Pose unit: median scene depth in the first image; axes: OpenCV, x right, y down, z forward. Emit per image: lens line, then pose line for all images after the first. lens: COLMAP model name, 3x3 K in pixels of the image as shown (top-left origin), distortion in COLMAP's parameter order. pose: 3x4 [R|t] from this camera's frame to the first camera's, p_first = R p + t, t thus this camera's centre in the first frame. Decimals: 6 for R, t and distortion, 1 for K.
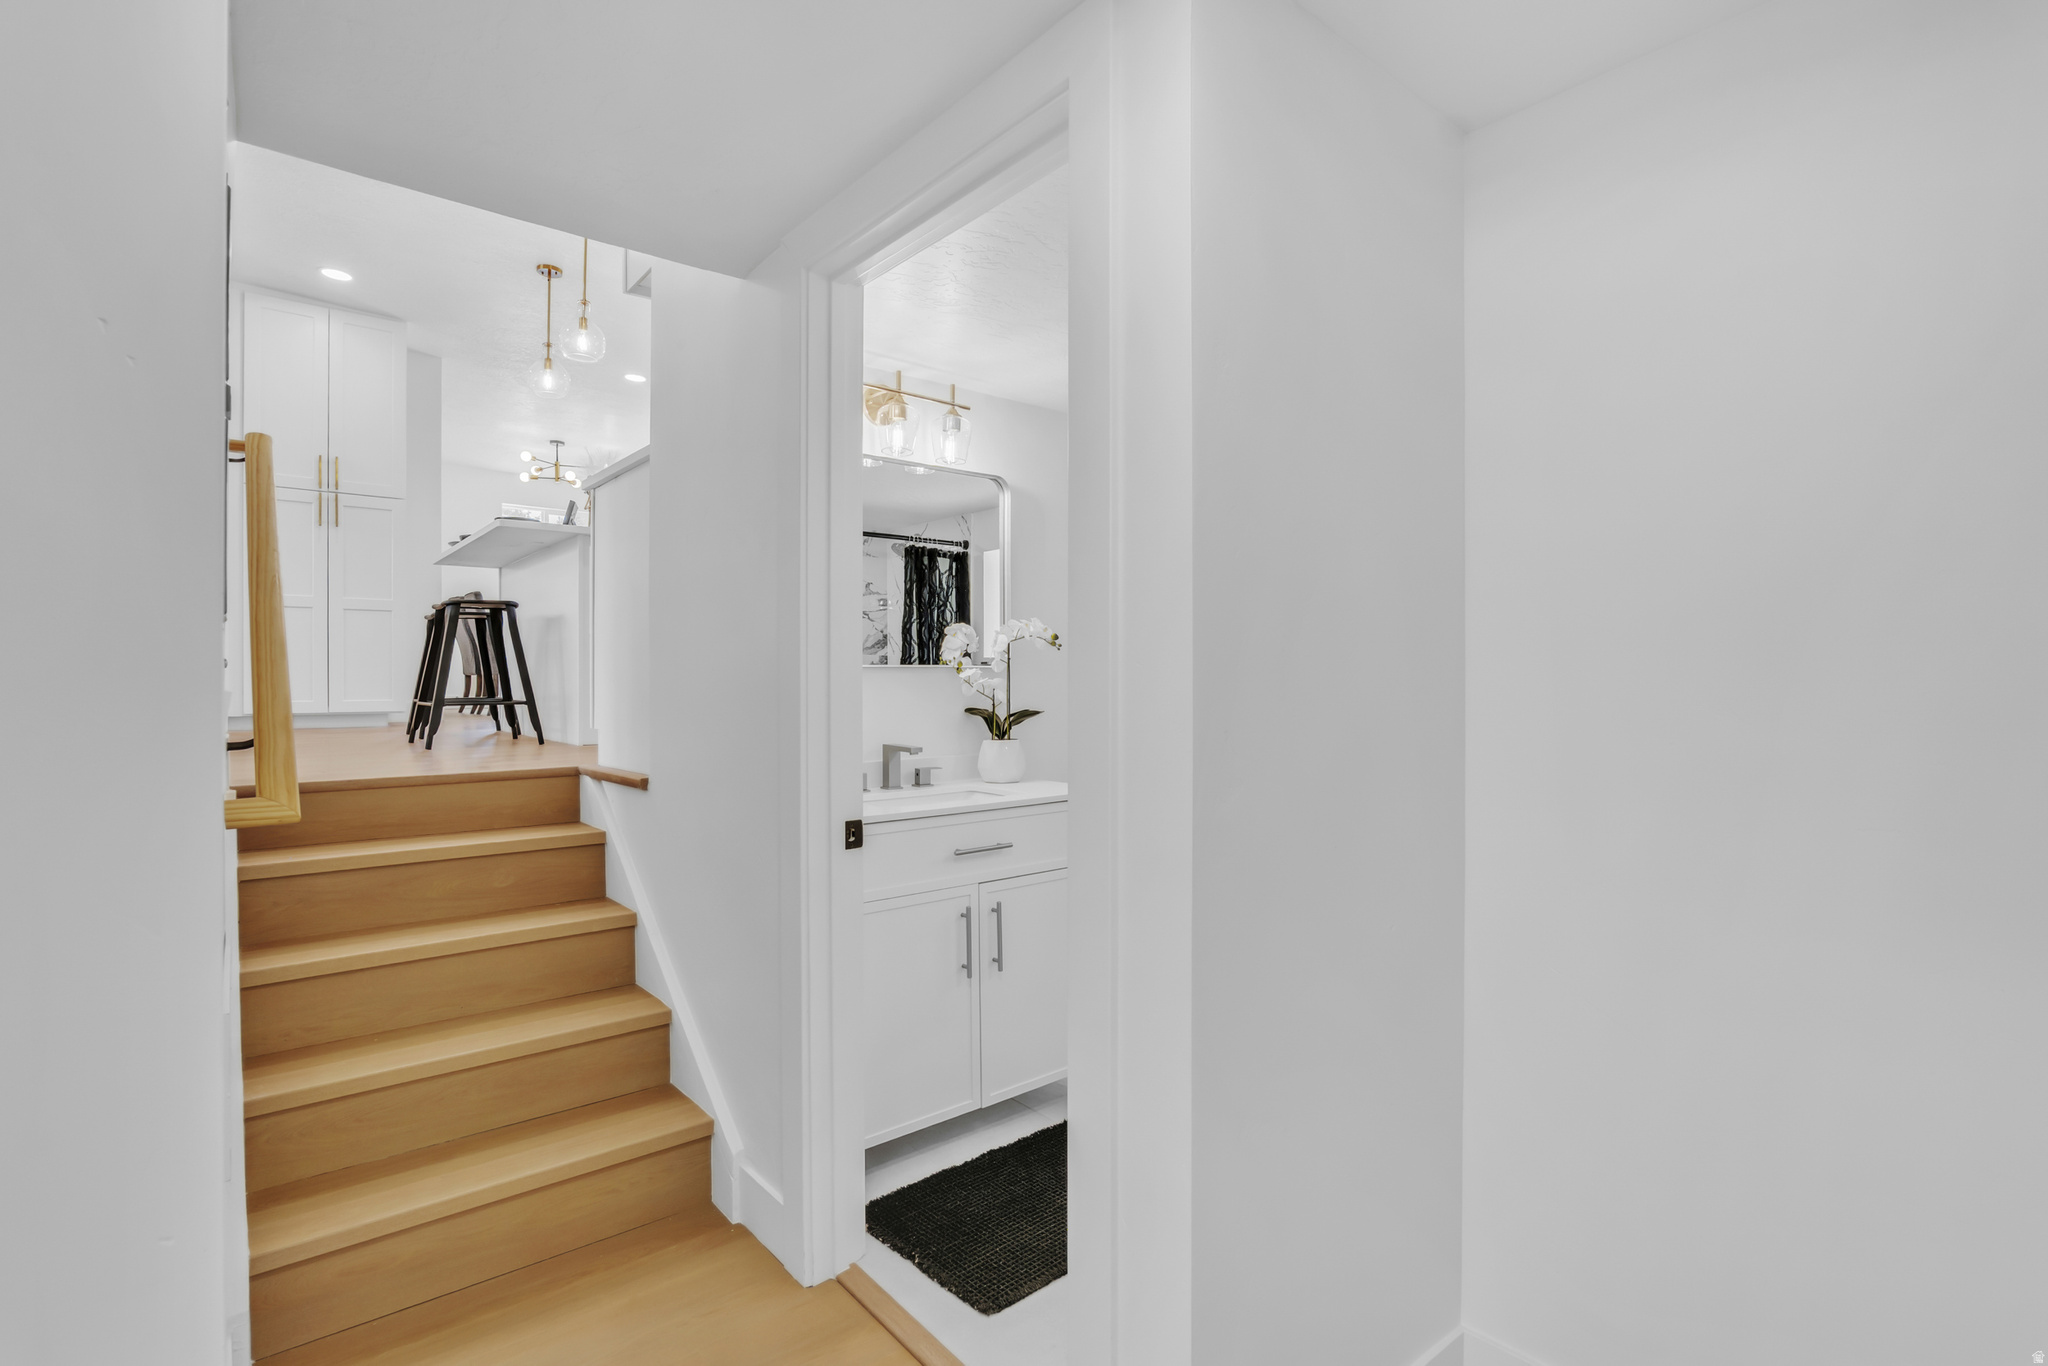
lens RADIAL K [[960.7, 0, 1025.2], [0, 960.7, 675.6], [0, 0, 1]] dist [0.000293, 0.000411]
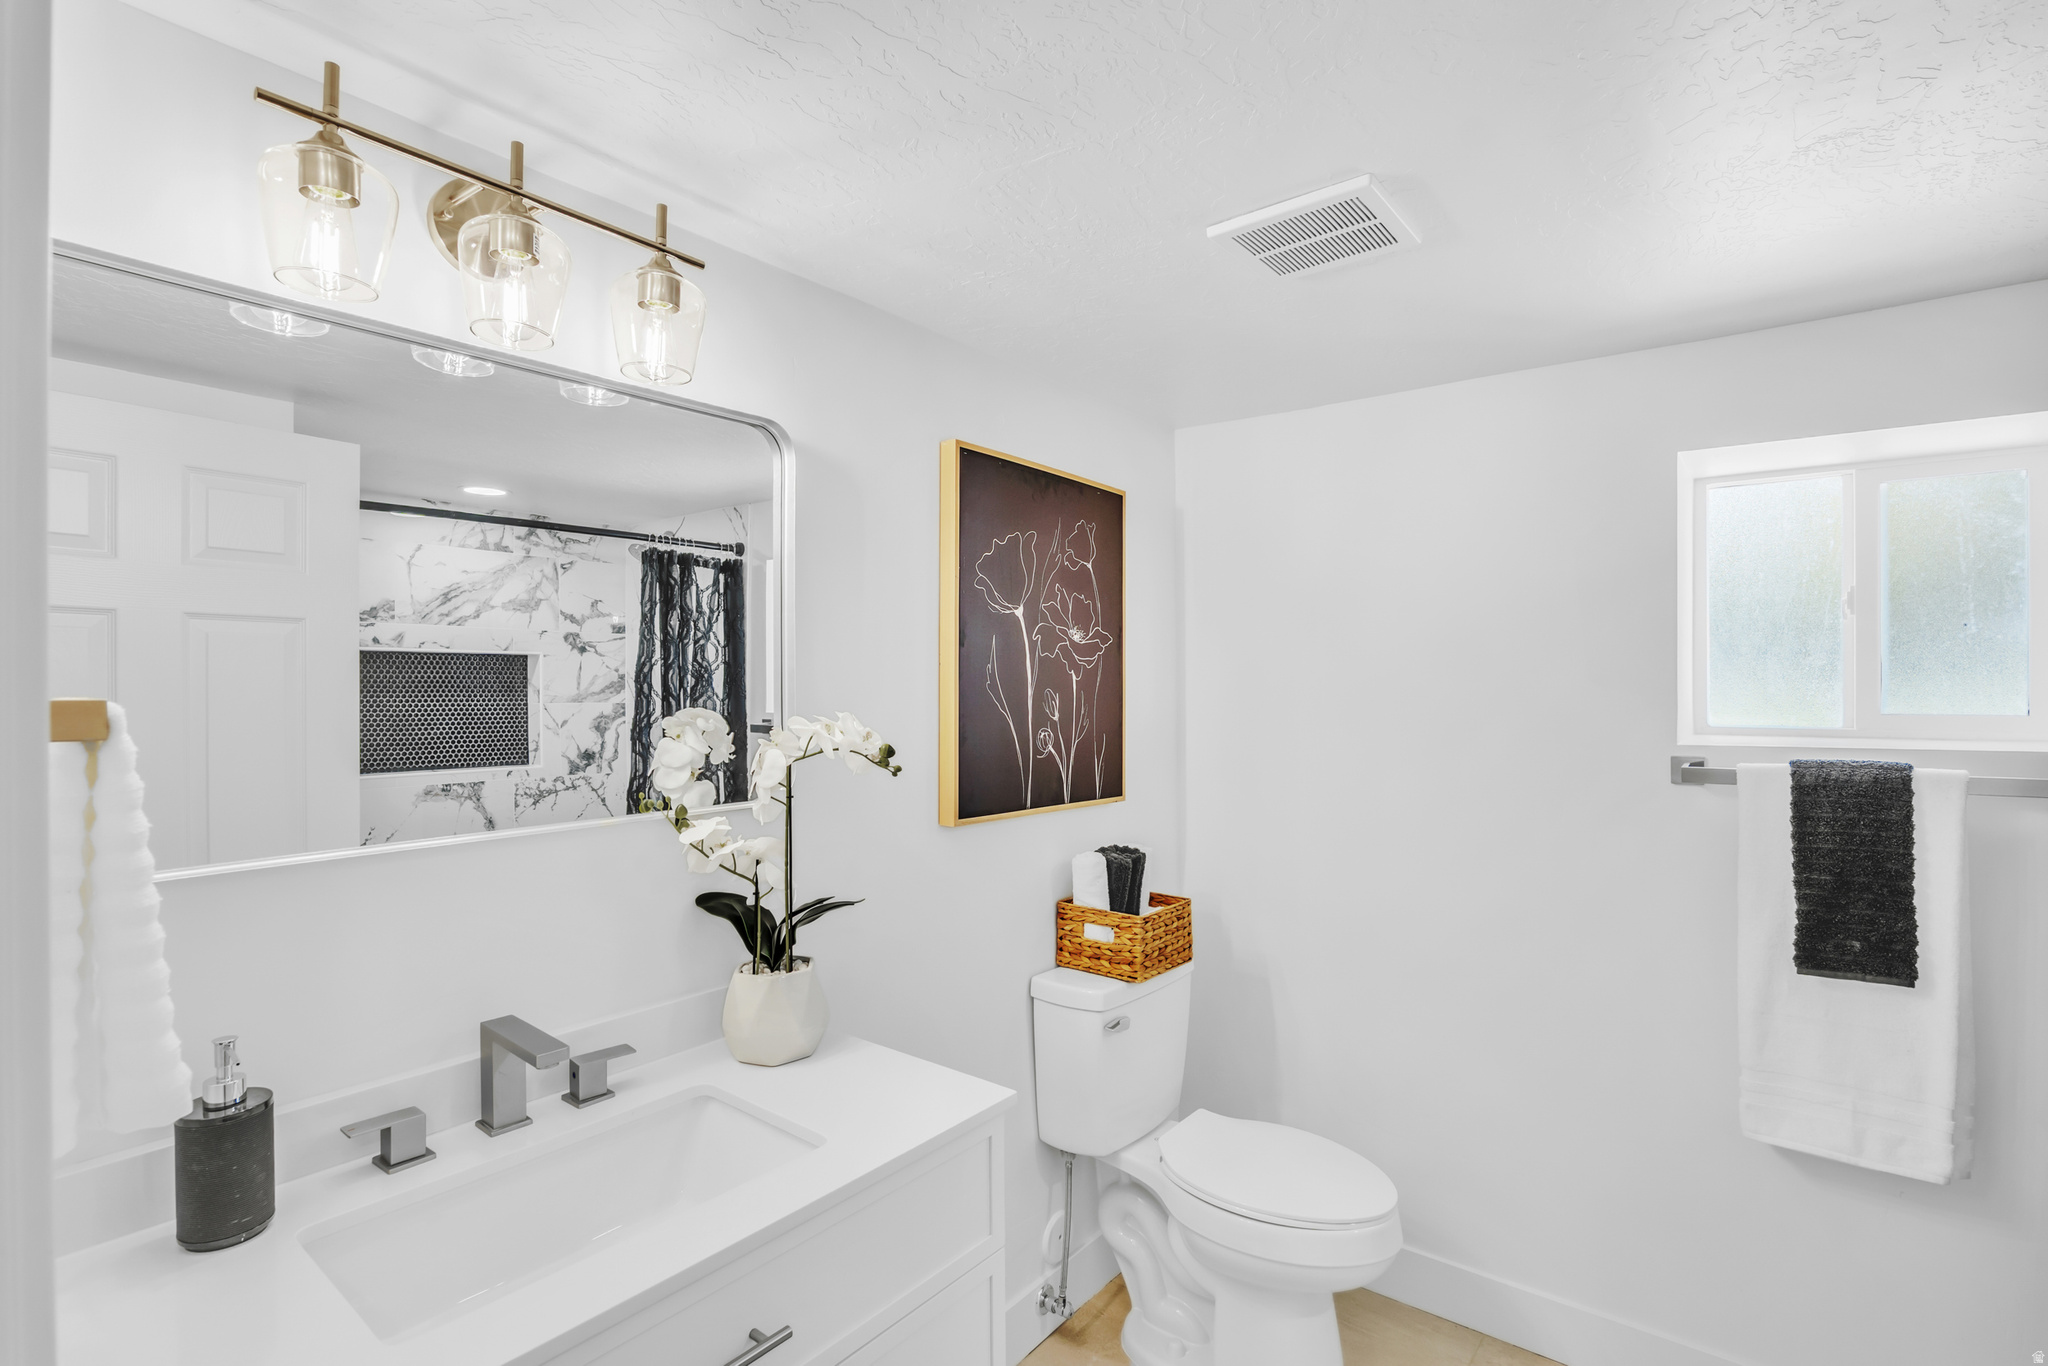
lens RADIAL K [[960.7, 0, 1025.2], [0, 960.7, 675.6], [0, 0, 1]] dist [0.000293, 0.000411]
pose [[0.979351, 0.001267, 0.202161, 0.000588], [-0.000396, 0.999990, -0.004347, -0.045244], [-0.202165, 0.004177, 0.979343, 0.299862]]
